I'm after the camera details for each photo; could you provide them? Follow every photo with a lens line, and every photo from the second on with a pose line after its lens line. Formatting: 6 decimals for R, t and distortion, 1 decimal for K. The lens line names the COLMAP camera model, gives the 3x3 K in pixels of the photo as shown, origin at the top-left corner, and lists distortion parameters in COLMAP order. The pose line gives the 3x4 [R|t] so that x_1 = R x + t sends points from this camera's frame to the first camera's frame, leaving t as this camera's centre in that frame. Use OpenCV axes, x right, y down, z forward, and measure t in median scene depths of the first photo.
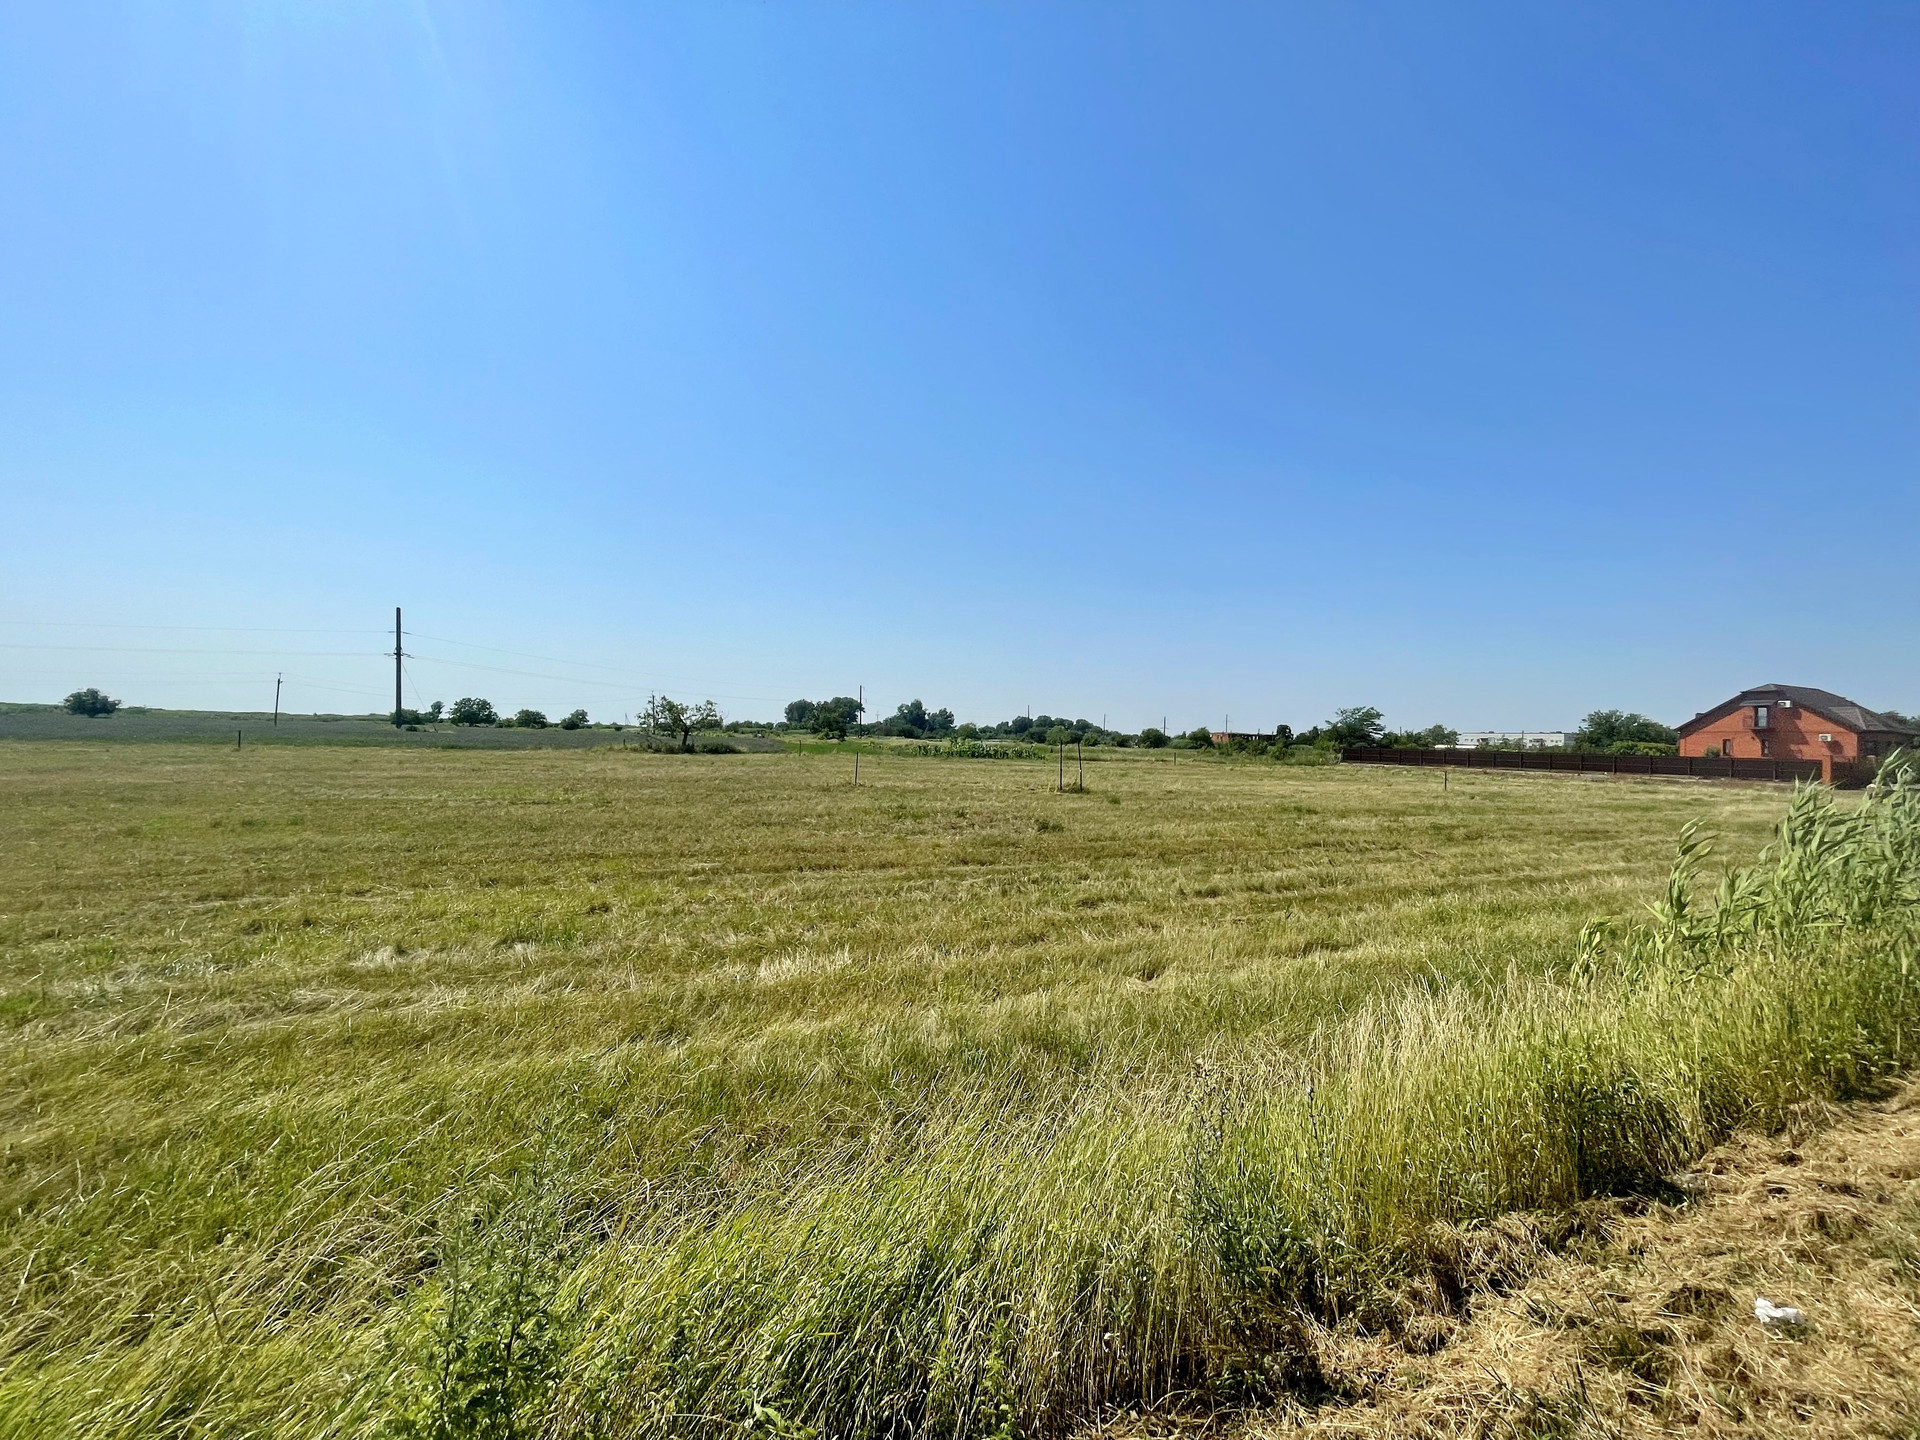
lens RADIAL K [[774.1, 0, 952.3], [0, 774.1, 714.4], [0, 0, 1]] dist [0.001460, -0.000338]
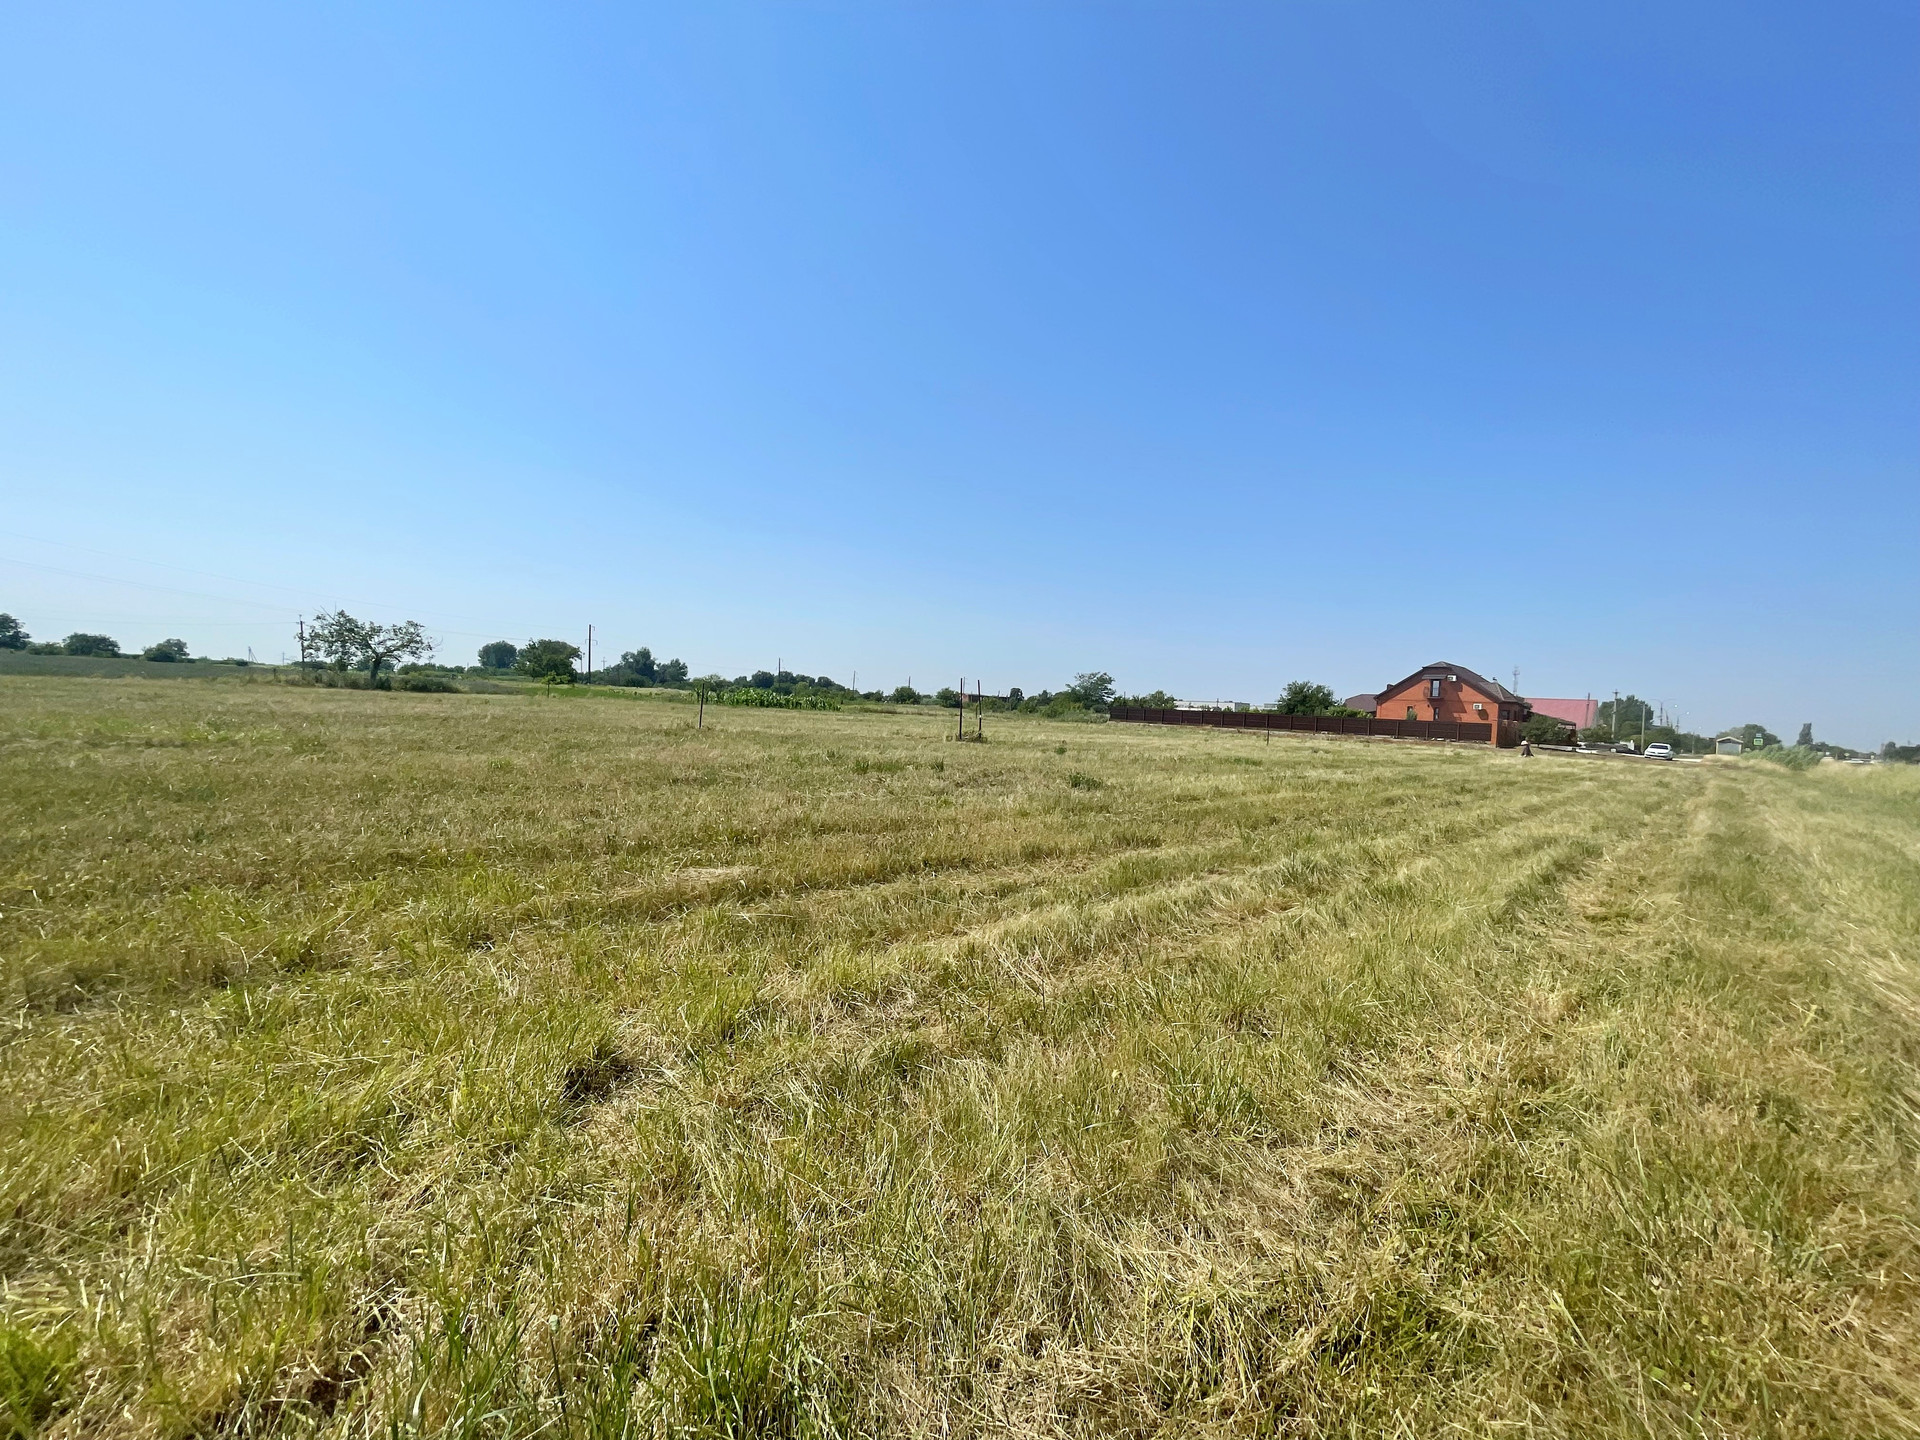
lens RADIAL K [[774.1, 0, 952.6], [0, 774.1, 716.3], [0, 0, 1]] dist [0.001460, -0.000338]
pose [[0.941948, 0.020077, 0.335159, -0.059059], [-0.038860, 0.998021, 0.049430, 0.013816], [-0.333503, -0.059585, 0.940864, 0.095471]]
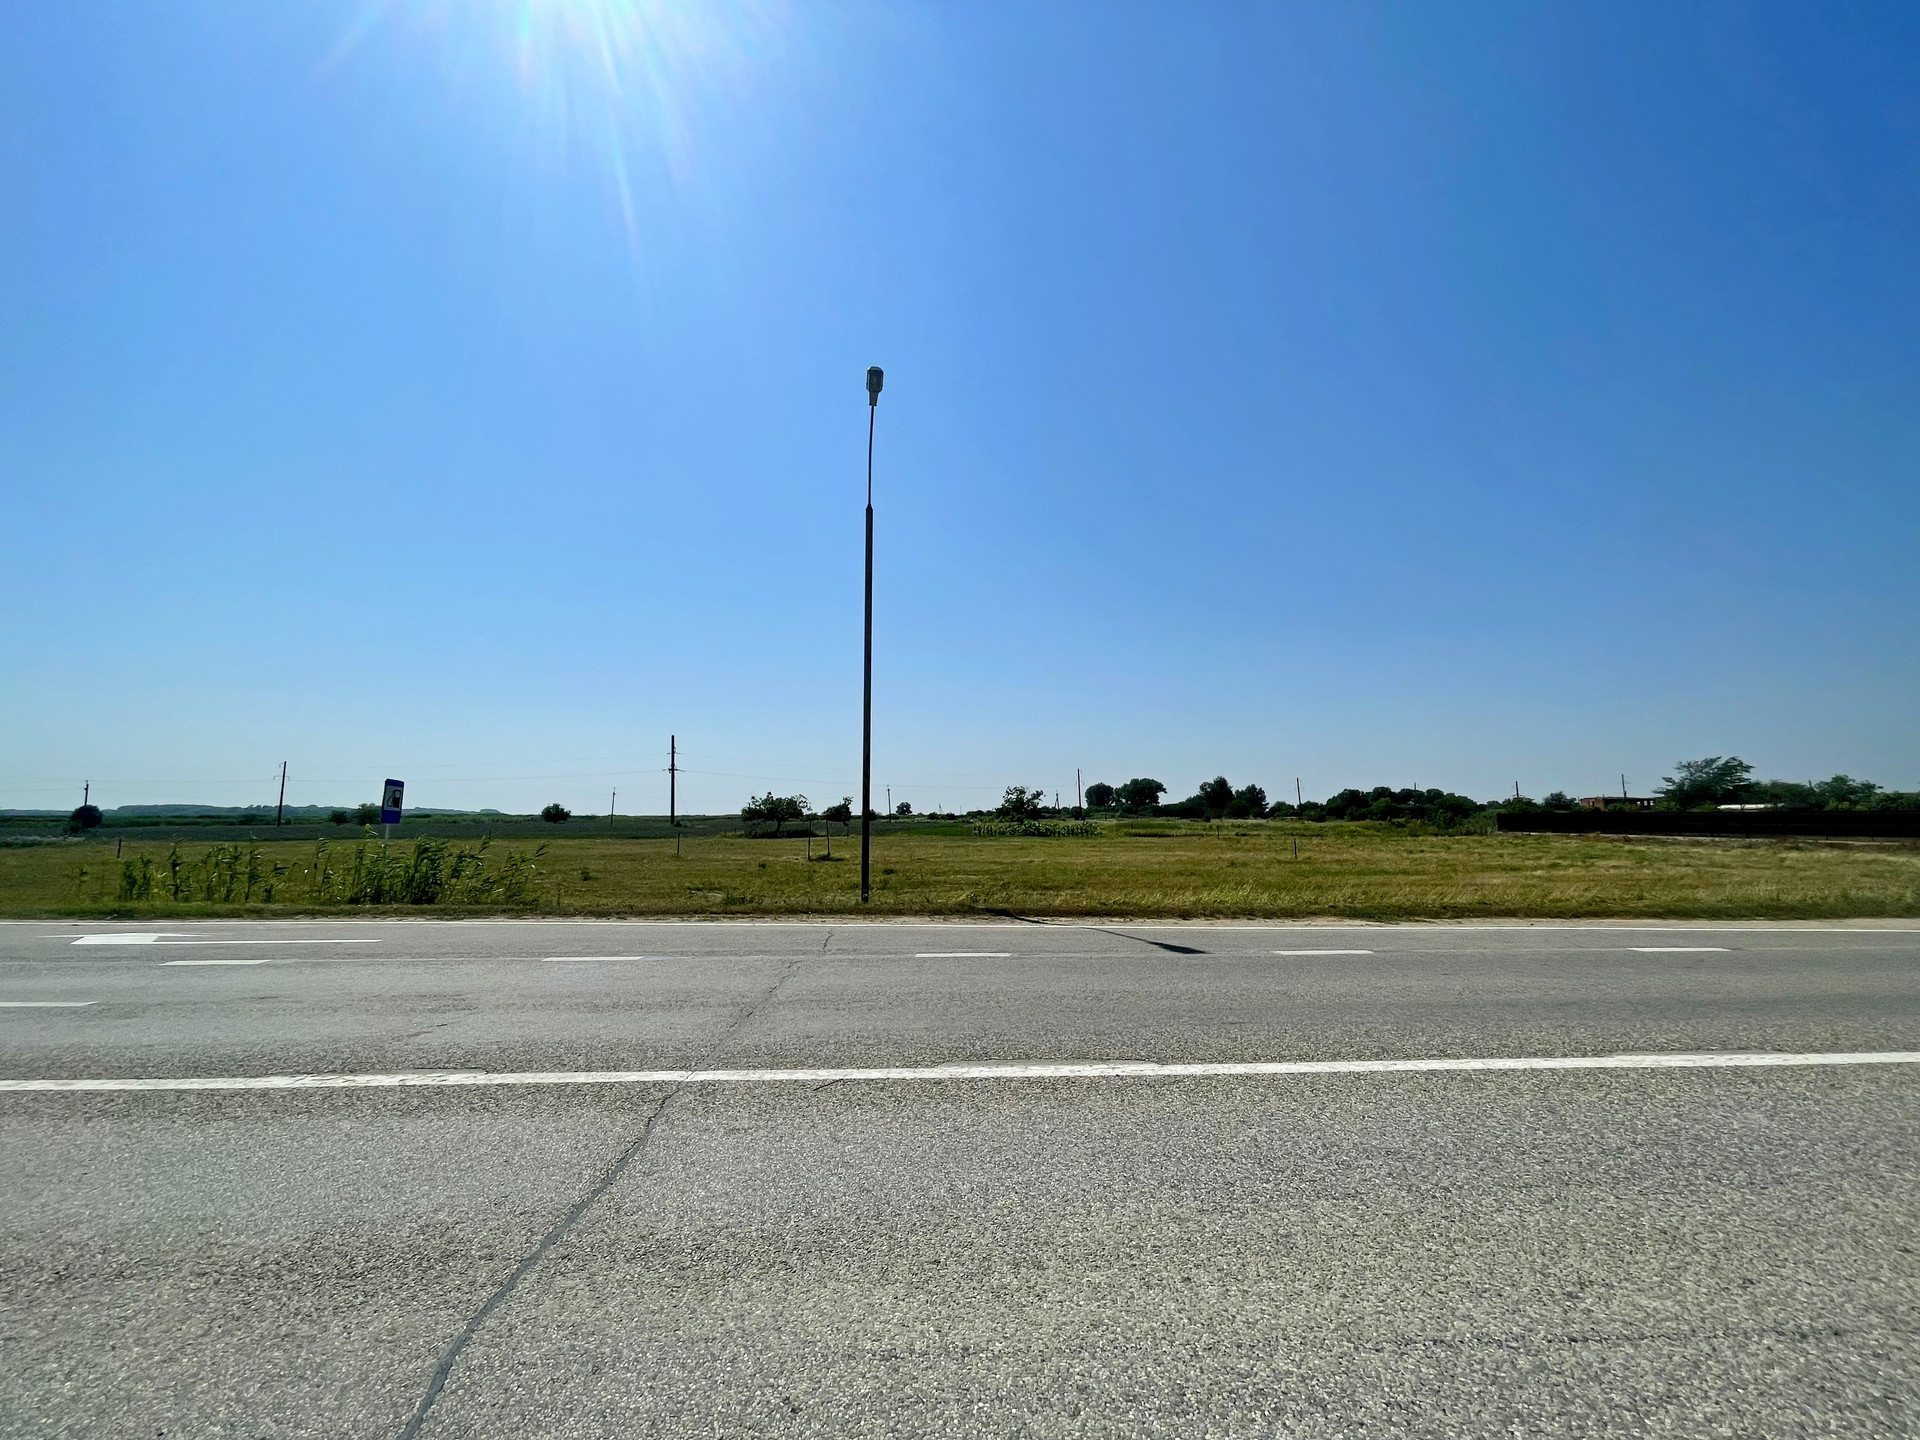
lens RADIAL K [[774.1, 0, 953.9], [0, 774.1, 725.2], [0, 0, 1]] dist [0.001460, -0.000338]
pose [[0.907355, -0.083378, -0.412014, 0.373634], [0.044611, 0.993696, -0.102847, 0.008462], [0.417992, 0.074938, 0.905355, -0.029850]]
